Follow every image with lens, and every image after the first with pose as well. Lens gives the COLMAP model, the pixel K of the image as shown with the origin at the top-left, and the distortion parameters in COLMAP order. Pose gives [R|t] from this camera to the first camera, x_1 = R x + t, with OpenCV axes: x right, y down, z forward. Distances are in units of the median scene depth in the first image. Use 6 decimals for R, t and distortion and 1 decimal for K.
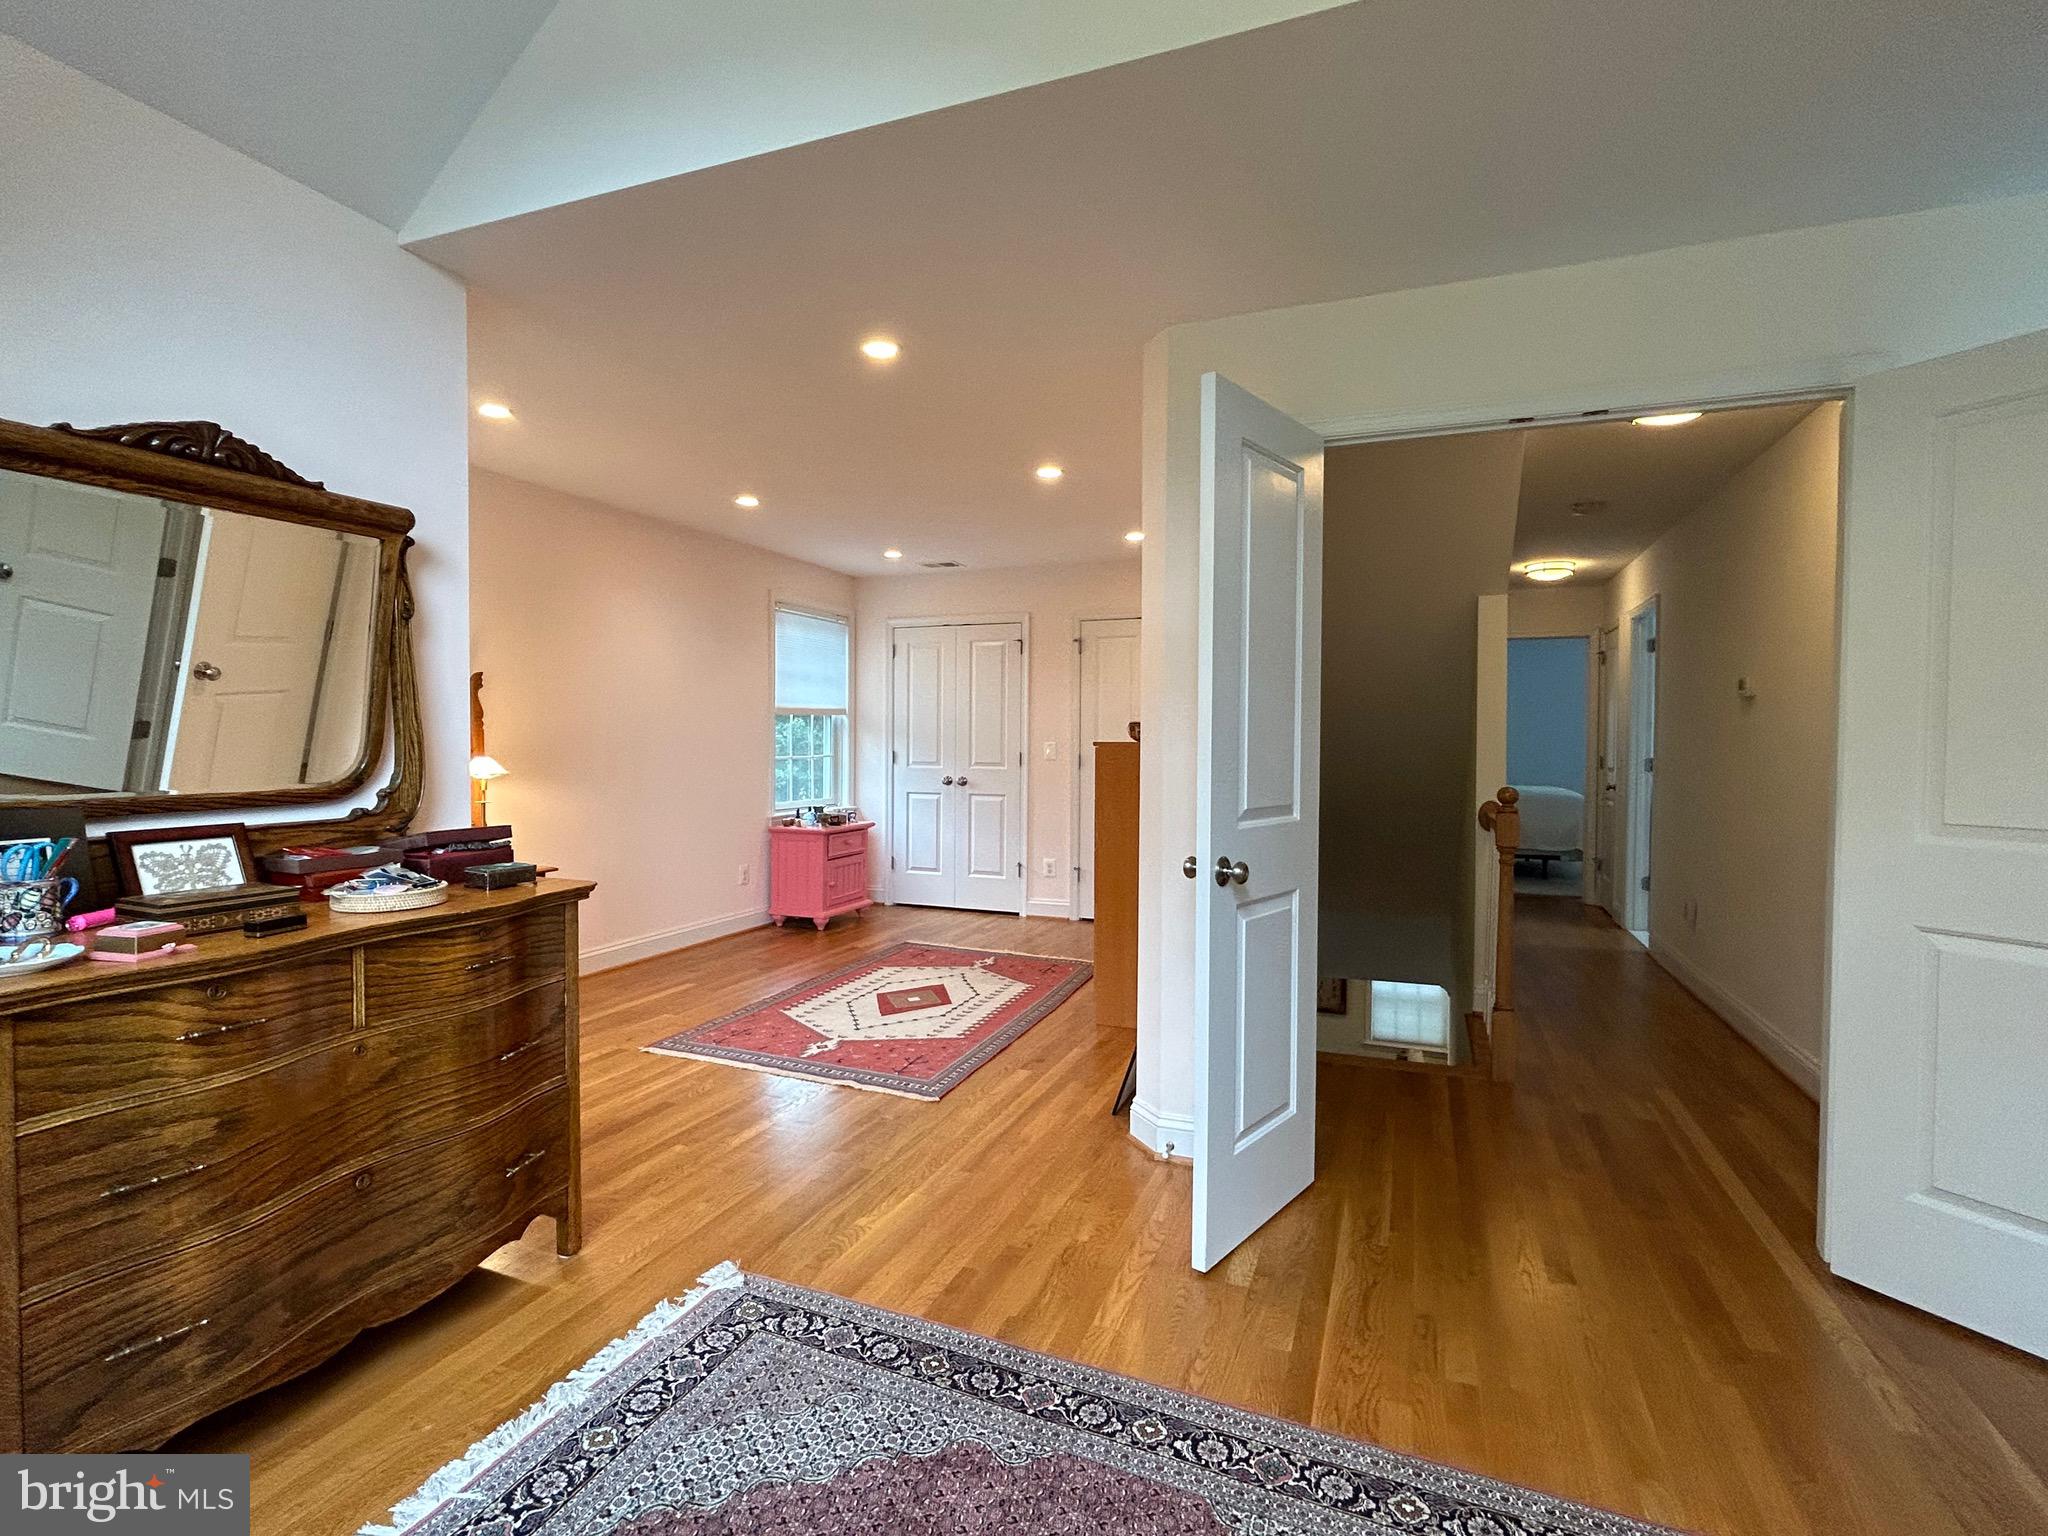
lens RADIAL K [[992.4, 0, 1024.0], [0, 992.4, 768.0], [0, 0, 1]] dist [-0.001417, -0.000744]
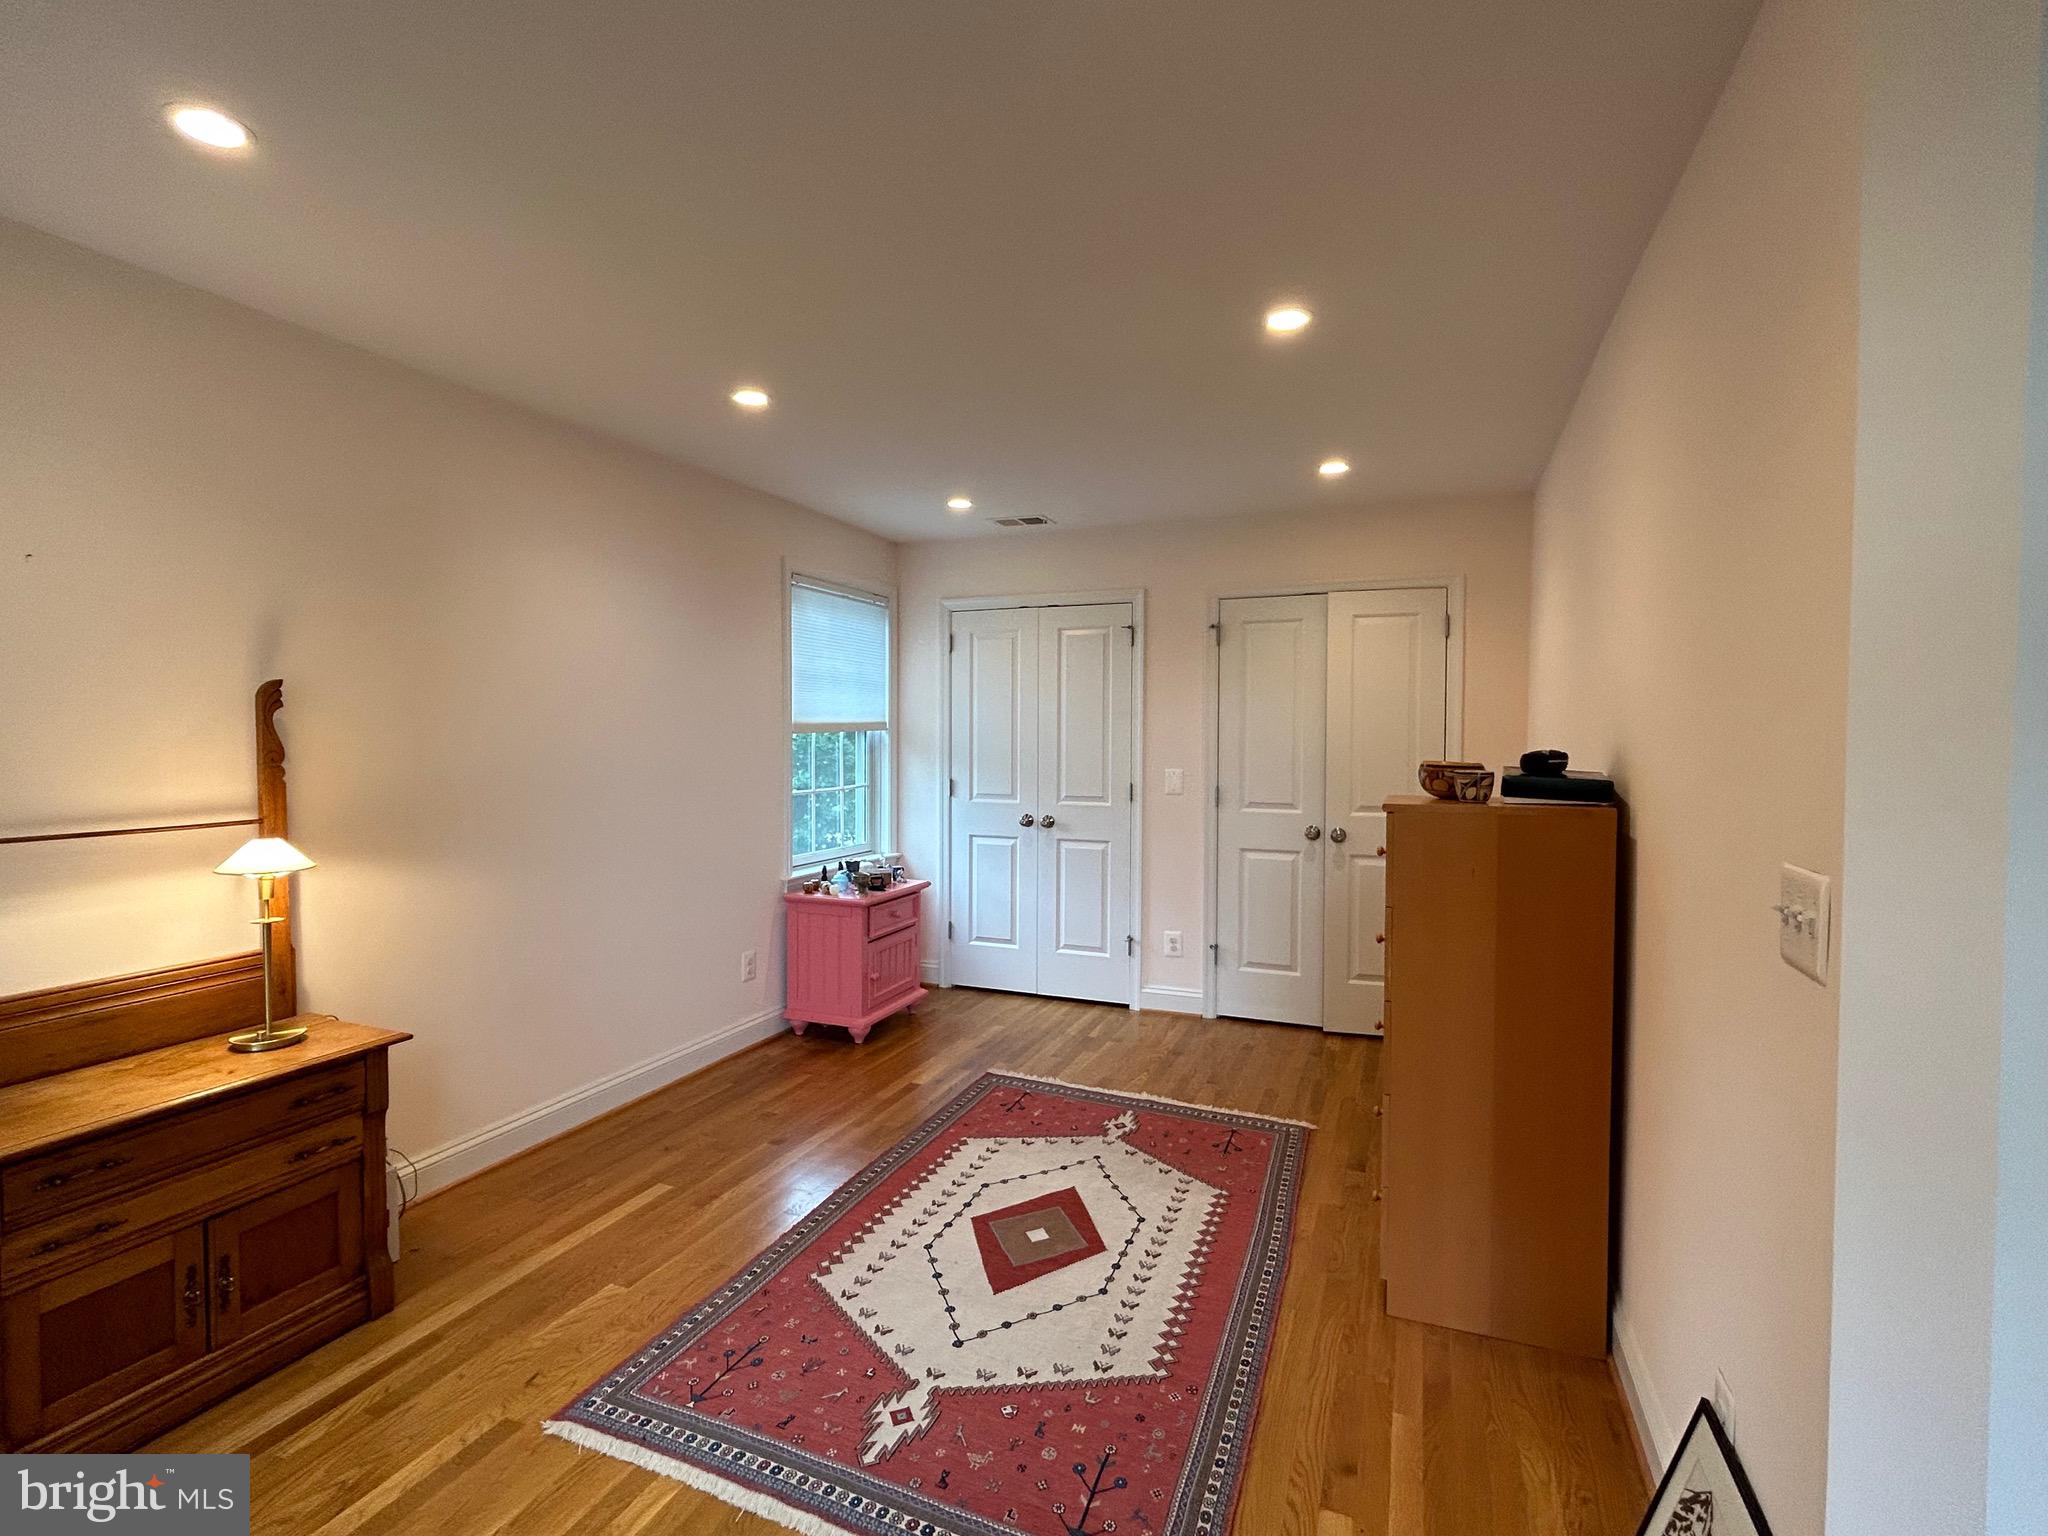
lens RADIAL K [[992.4, 0, 1024.0], [0, 992.4, 768.0], [0, 0, 1]] dist [-0.001417, -0.000744]
pose [[0.999985, -0.002368, -0.004868, -0.083730], [0.002404, 0.999971, 0.007241, -0.034451], [0.004850, -0.007252, 0.999962, 0.300856]]
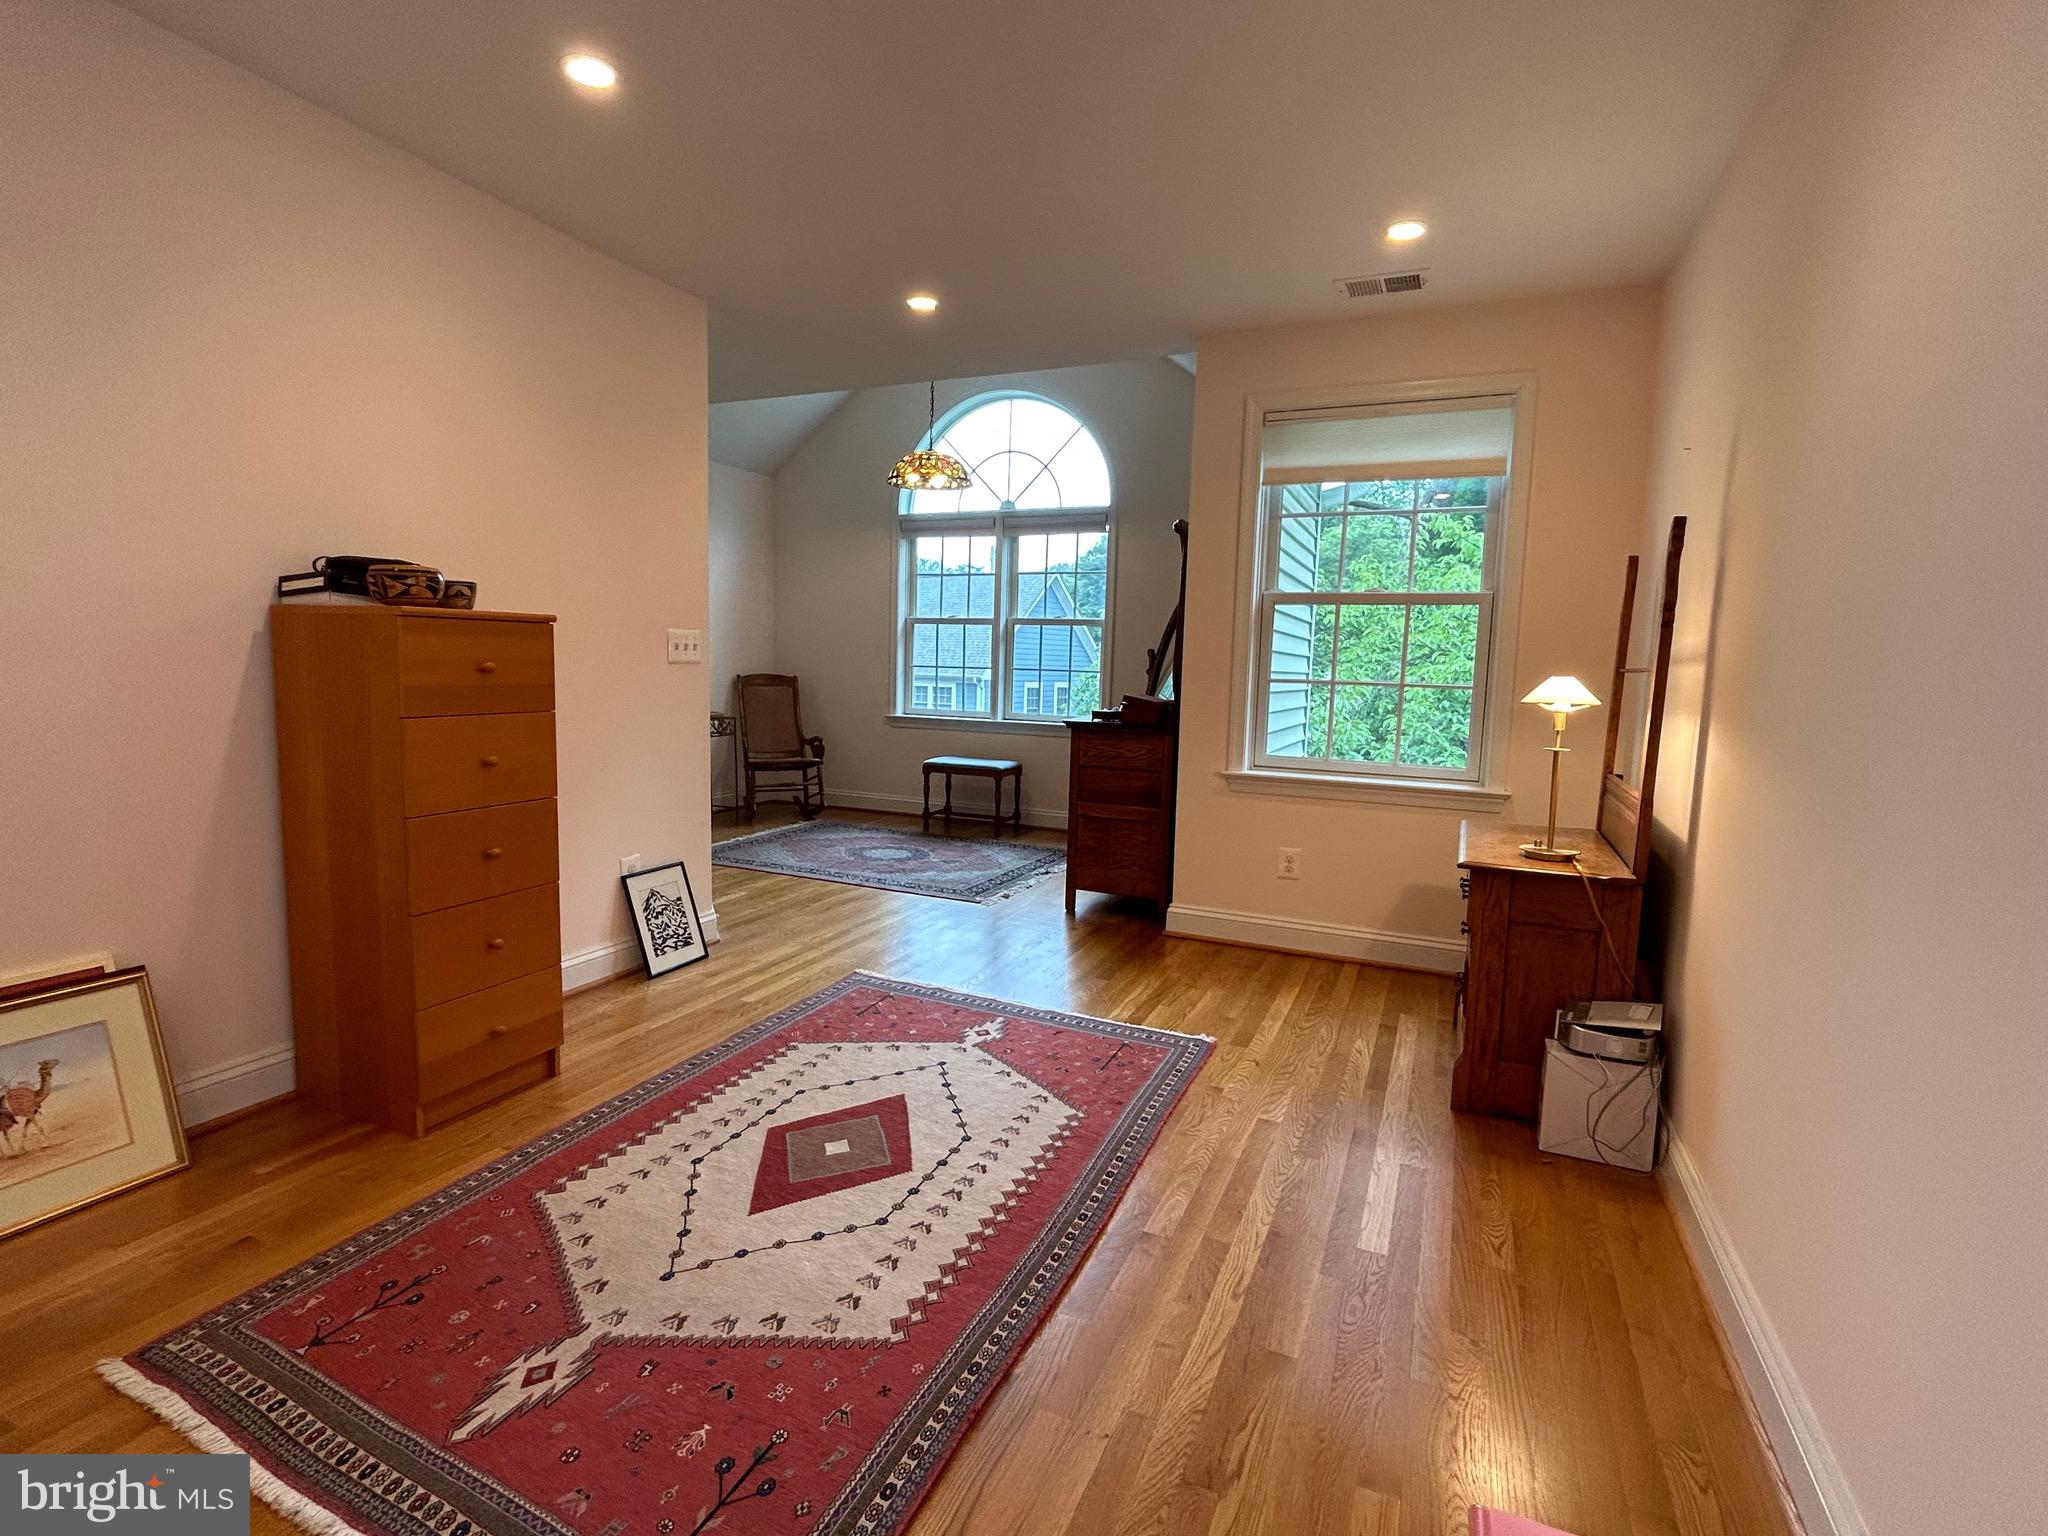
lens RADIAL K [[964.1, 0, 1024.0], [0, 964.1, 768.0], [0, 0, 1]] dist [0.000612, -0.000077]
pose [[-0.998767, -0.039266, 0.030365, -0.152757], [-0.034711, 0.989794, 0.138213, -0.017100], [-0.035482, 0.136988, -0.989937, 1.047040]]
